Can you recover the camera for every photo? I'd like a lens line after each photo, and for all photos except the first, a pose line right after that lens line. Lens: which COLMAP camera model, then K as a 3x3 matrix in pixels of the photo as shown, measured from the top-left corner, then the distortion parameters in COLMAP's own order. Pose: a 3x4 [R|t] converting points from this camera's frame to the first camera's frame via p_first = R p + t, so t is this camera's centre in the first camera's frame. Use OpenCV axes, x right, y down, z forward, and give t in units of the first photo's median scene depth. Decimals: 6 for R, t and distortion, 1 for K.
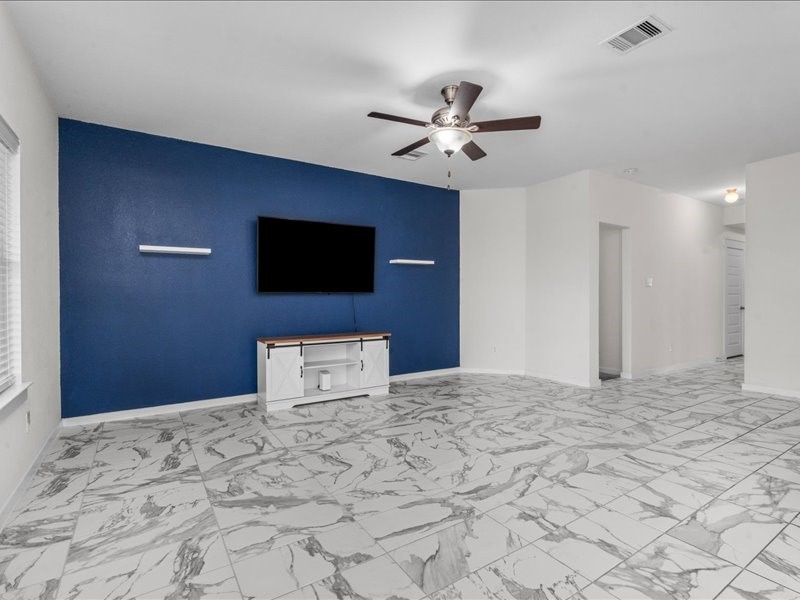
lens RADIAL K [[399.4, 0, 403.4], [0, 399.4, 299.7], [0, 0, 1]] dist [0.006427, -0.000901]
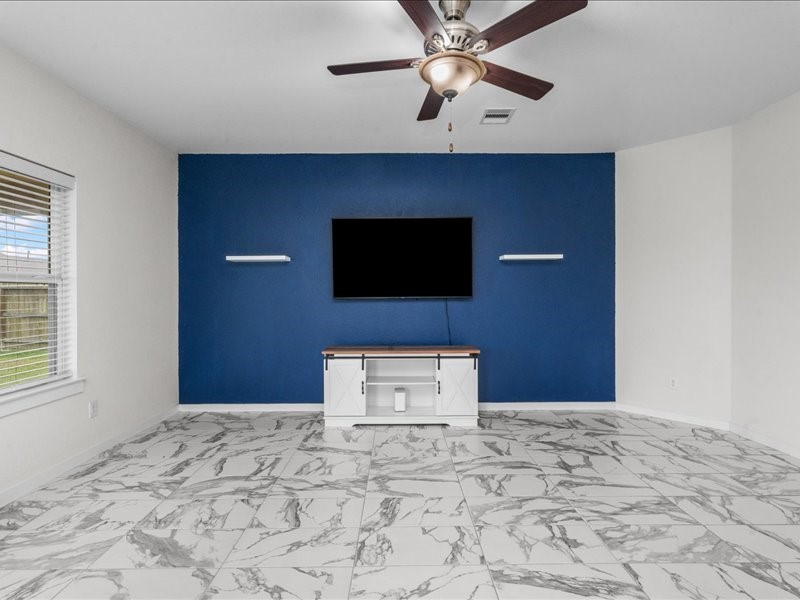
lens RADIAL K [[399.4, 0, 399.0], [0, 399.4, 296.3], [0, 0, 1]] dist [0.006427, -0.000901]
pose [[0.839682, 0.001246, -0.543077, 0.330436], [-0.002875, 0.999994, -0.002152, -0.024856], [0.543070, 0.003368, 0.839680, 0.320985]]
